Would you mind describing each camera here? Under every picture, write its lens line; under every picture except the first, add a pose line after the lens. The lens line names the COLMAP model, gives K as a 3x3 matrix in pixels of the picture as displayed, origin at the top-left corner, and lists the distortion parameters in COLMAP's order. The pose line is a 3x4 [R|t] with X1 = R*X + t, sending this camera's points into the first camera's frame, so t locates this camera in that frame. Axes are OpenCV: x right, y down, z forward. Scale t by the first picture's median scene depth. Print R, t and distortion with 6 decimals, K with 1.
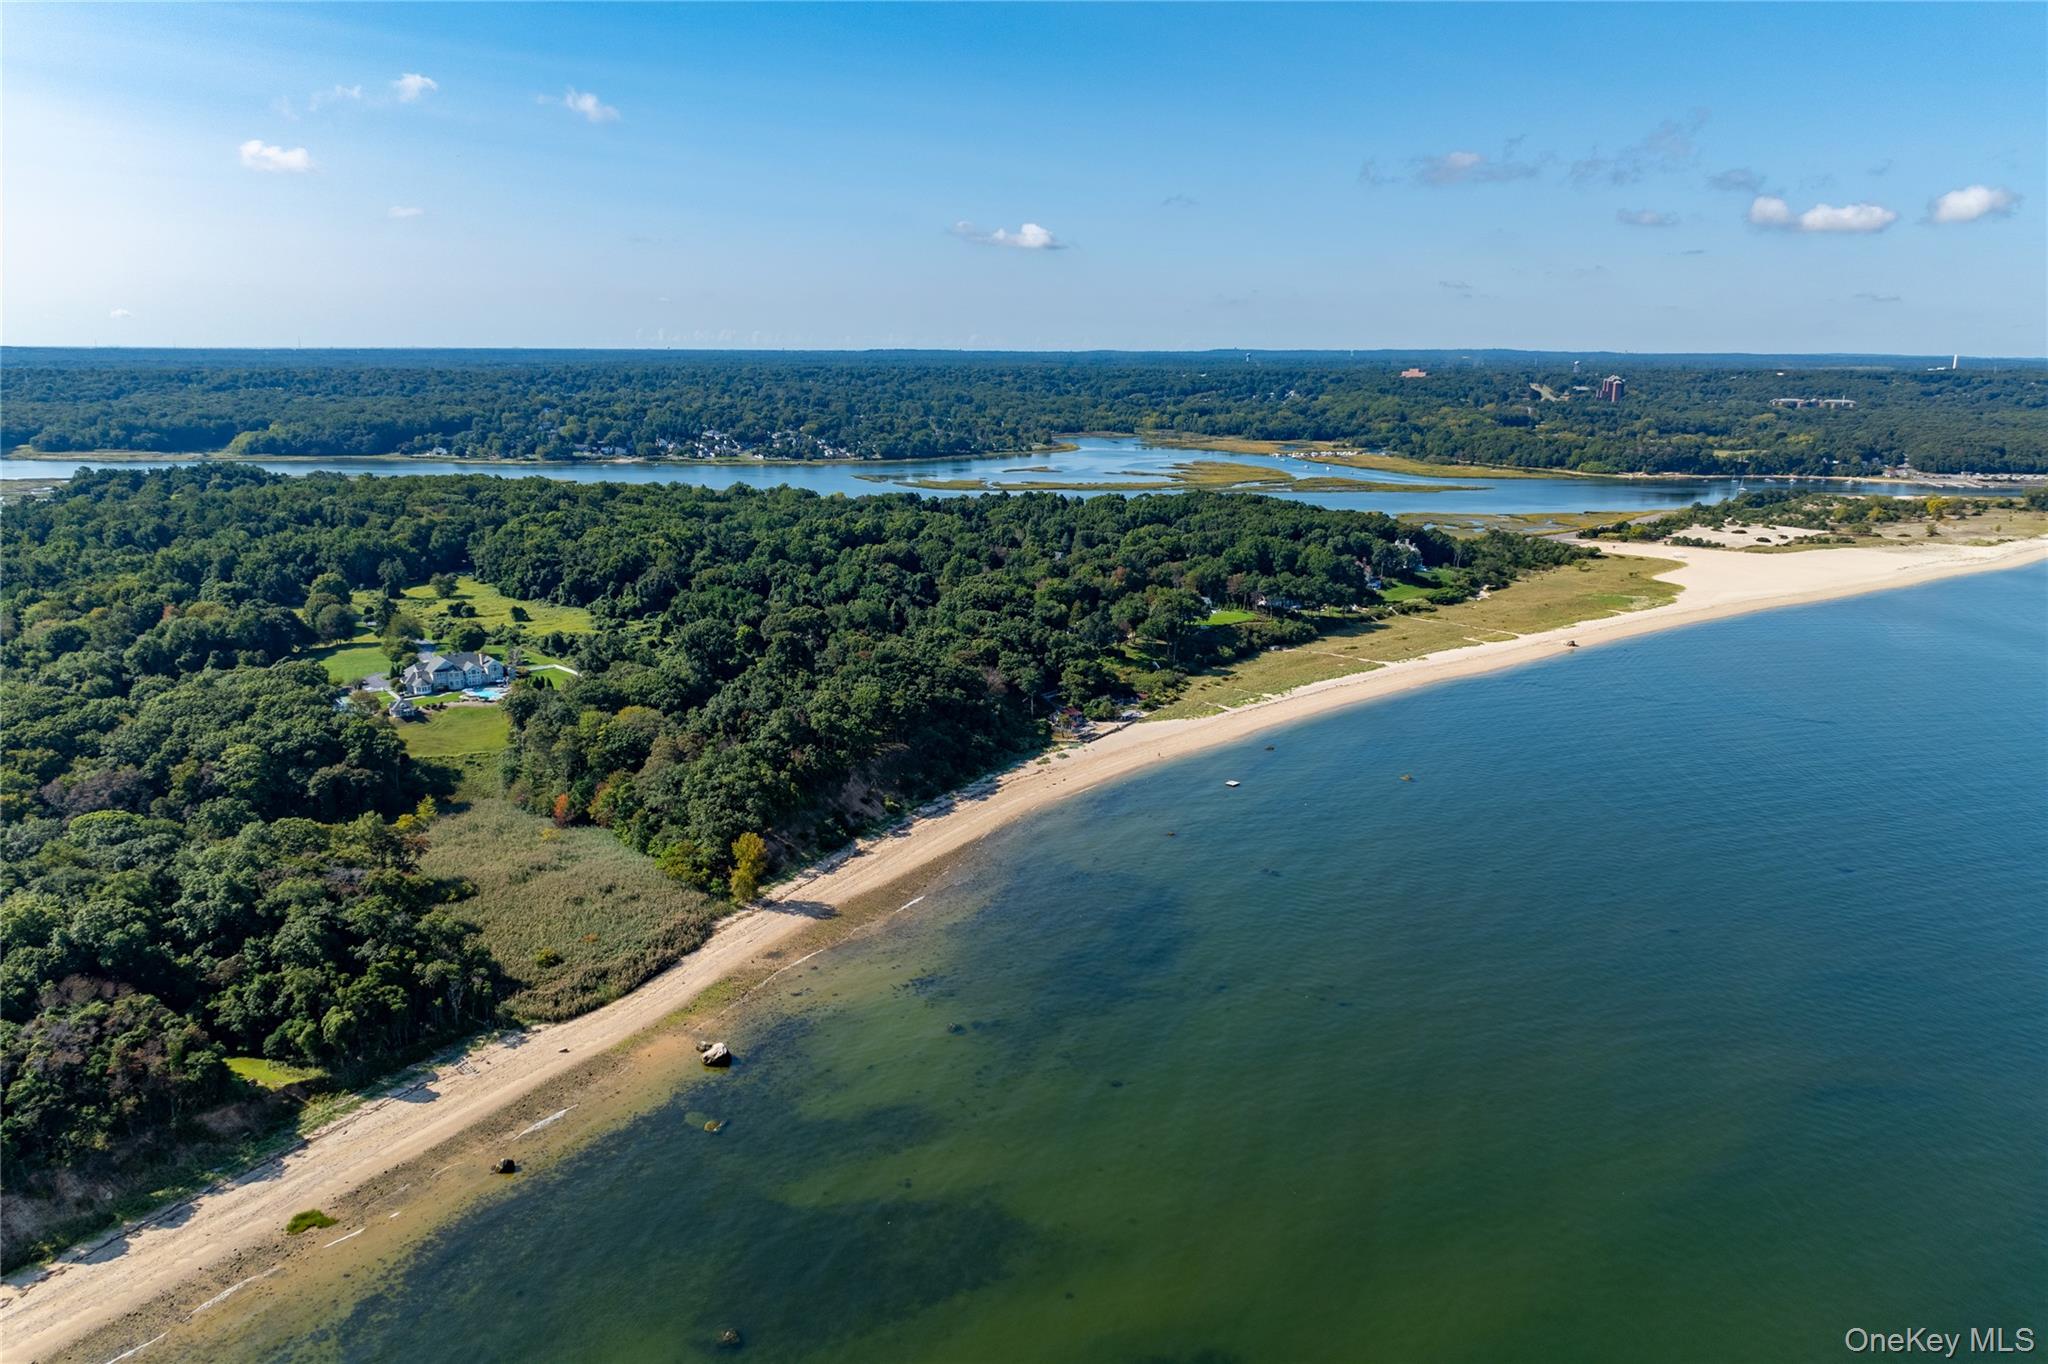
lens RADIAL K [[1381.1, 0, 1024.0], [0, 1381.1, 682.0], [0, 0, 1]] dist [0.000529, -0.000934]
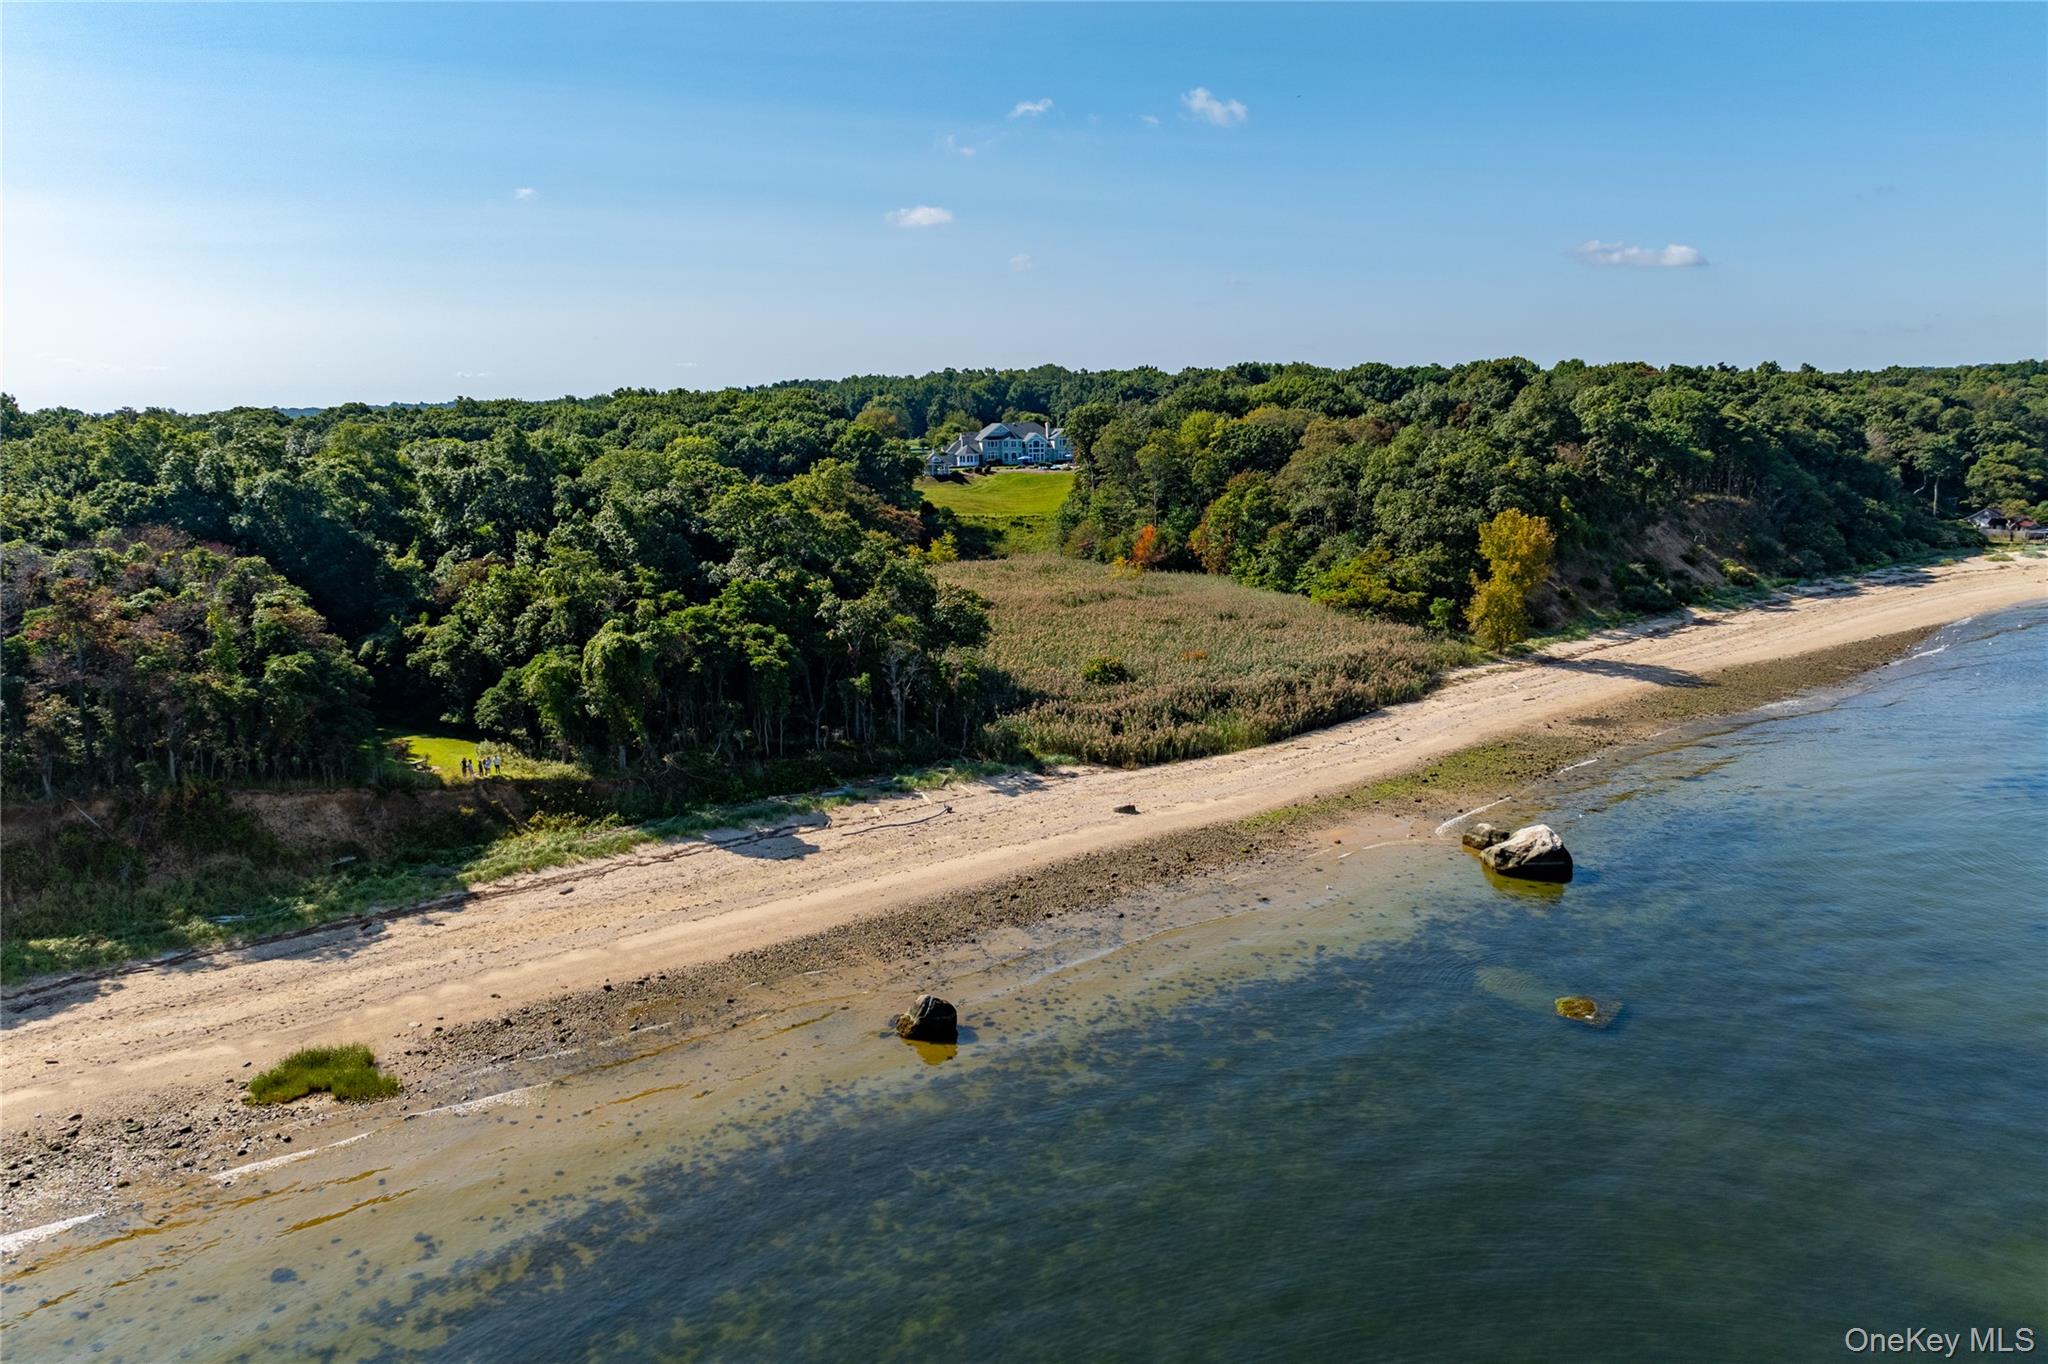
lens RADIAL K [[1419.3, 0, 1073.6], [0, 1419.3, 680.0], [0, 0, 1]] dist [0.033316, -0.070761]
pose [[0.929667, 0.042105, -0.365987, -0.189724], [-0.057053, 0.997917, -0.030119, 0.231566], [0.363957, 0.048881, 0.930132, 0.583233]]
